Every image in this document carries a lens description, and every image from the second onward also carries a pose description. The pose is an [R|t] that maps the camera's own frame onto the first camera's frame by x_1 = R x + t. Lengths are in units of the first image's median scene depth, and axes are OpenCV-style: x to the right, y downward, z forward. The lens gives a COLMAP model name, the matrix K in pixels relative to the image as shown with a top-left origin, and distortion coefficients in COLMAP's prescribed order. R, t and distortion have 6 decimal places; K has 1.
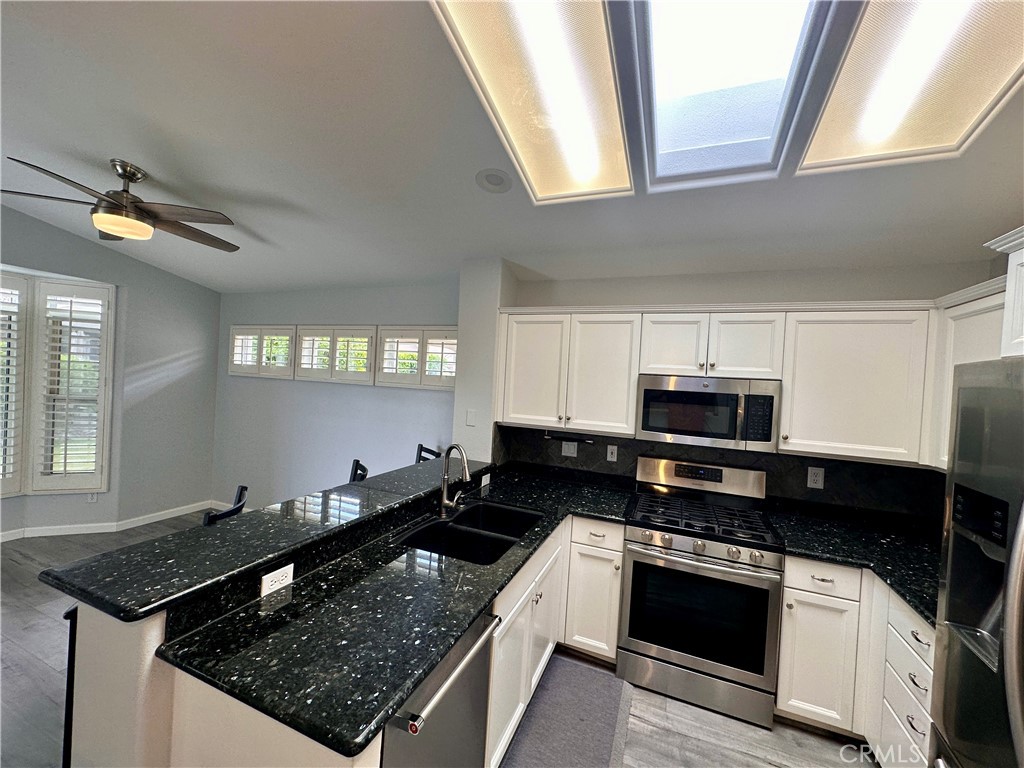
lens RADIAL K [[407.3, 0, 511.0], [0, 407.3, 384.7], [0, 0, 1]] dist [-0.001206, 0.000914]
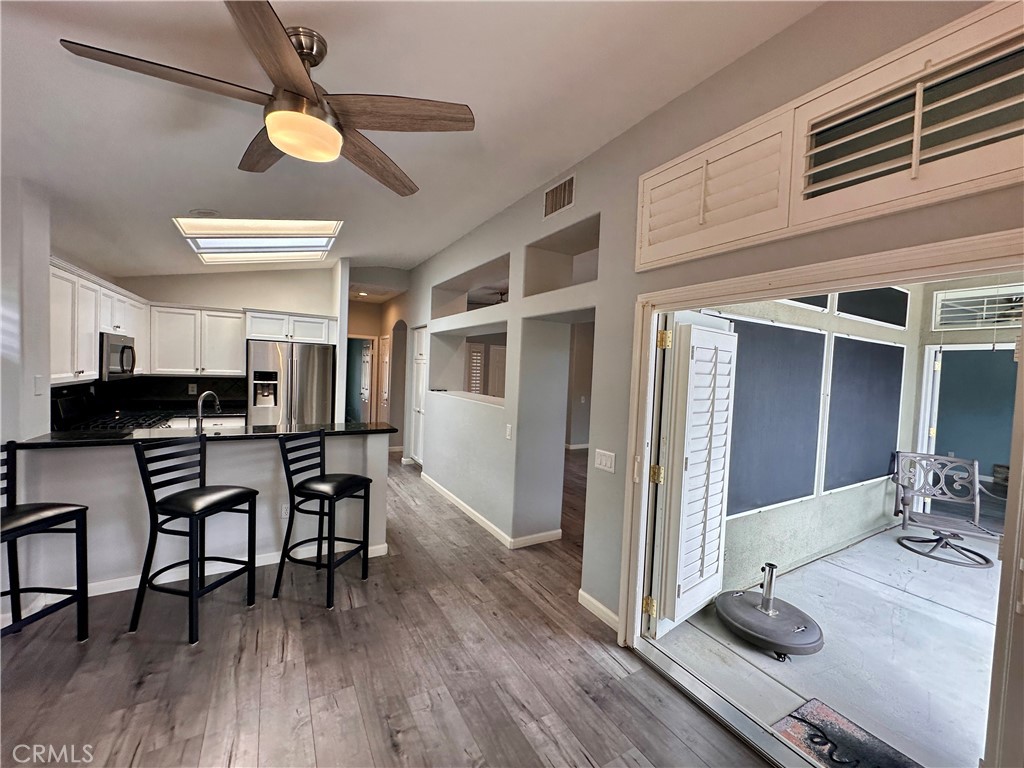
lens RADIAL K [[407.3, 0, 512.8], [0, 407.3, 381.8], [0, 0, 1]] dist [-0.001206, 0.000914]
pose [[-0.797755, -0.108007, 0.593230, -1.588029], [-0.079850, 0.994085, 0.073609, -0.072479], [-0.597671, 0.011352, -0.801661, 1.291746]]
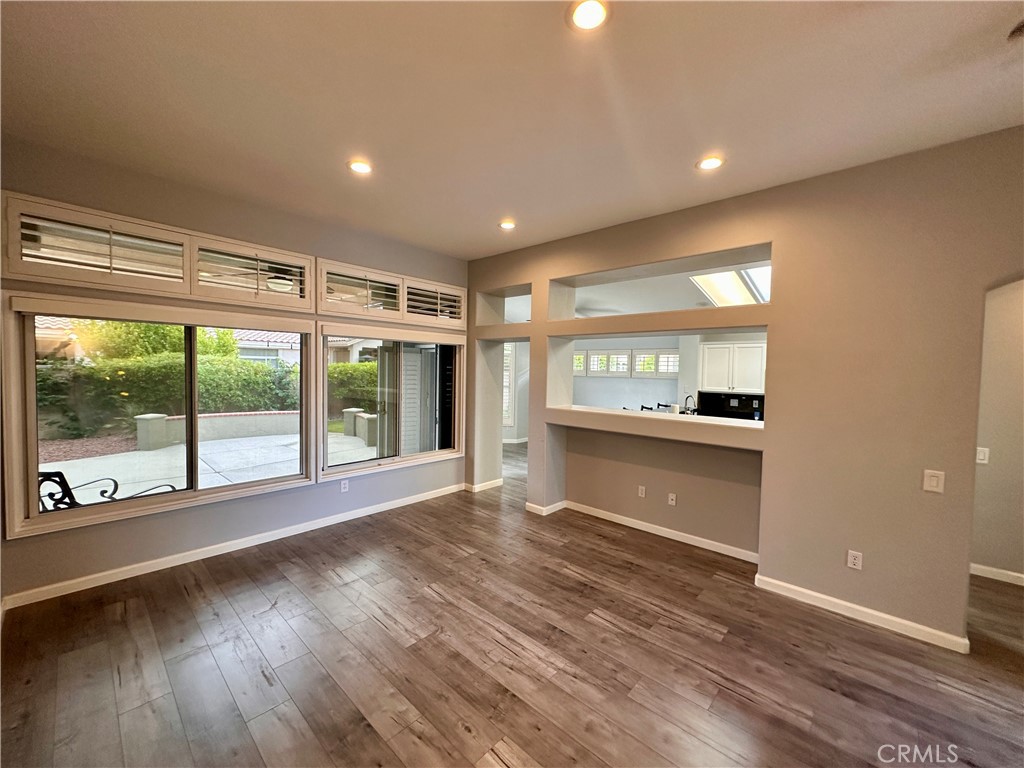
lens RADIAL K [[407.3, 0, 512.1], [0, 407.3, 383.4], [0, 0, 1]] dist [-0.001206, 0.000914]
pose [[0.937848, -0.029187, -0.345817, -0.272955], [0.035532, 0.999296, 0.012020, -0.021367], [0.345222, -0.023561, 0.938225, -1.850279]]
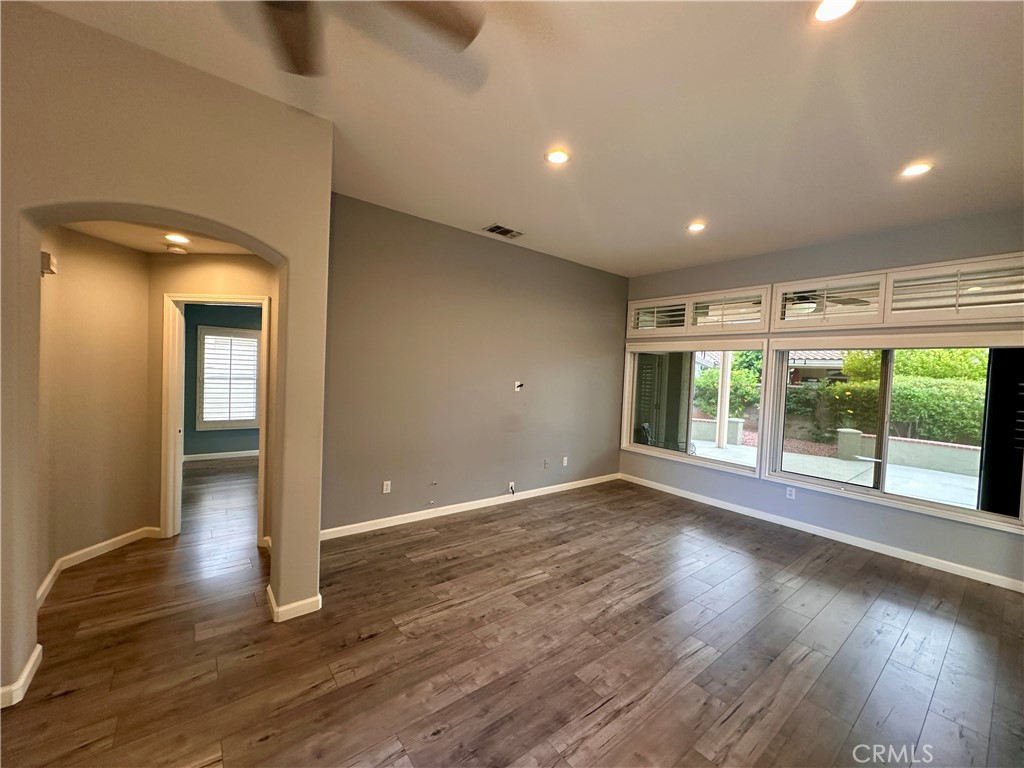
lens RADIAL K [[407.3, 0, 510.1], [0, 407.3, 383.6], [0, 0, 1]] dist [-0.001206, 0.000914]
pose [[-0.488914, -0.055859, -0.870542, 0.640984], [-0.075045, 0.996941, -0.021823, 0.057872], [0.869098, 0.054660, -0.491611, -0.713548]]
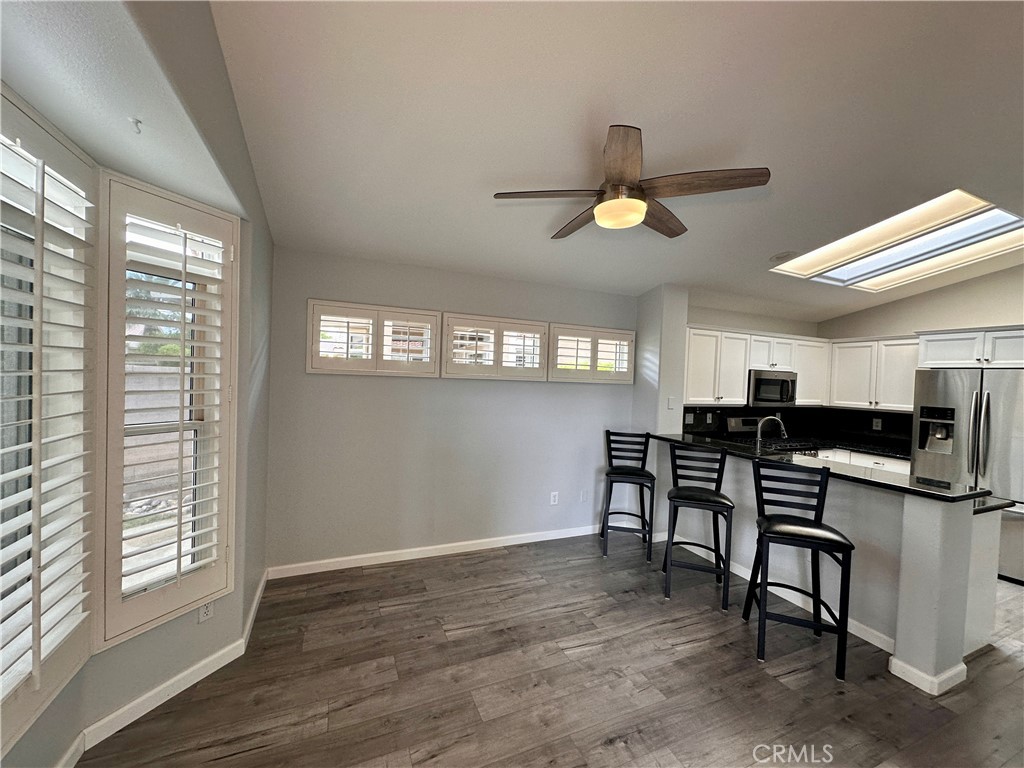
lens RADIAL K [[407.3, 0, 510.1], [0, 407.3, 385.4], [0, 0, 1]] dist [-0.001206, 0.000914]
pose [[0.696227, -0.047171, 0.716270, -1.697904], [0.010230, 0.998389, 0.055806, -0.068356], [-0.717749, -0.031526, 0.695588, 0.531021]]
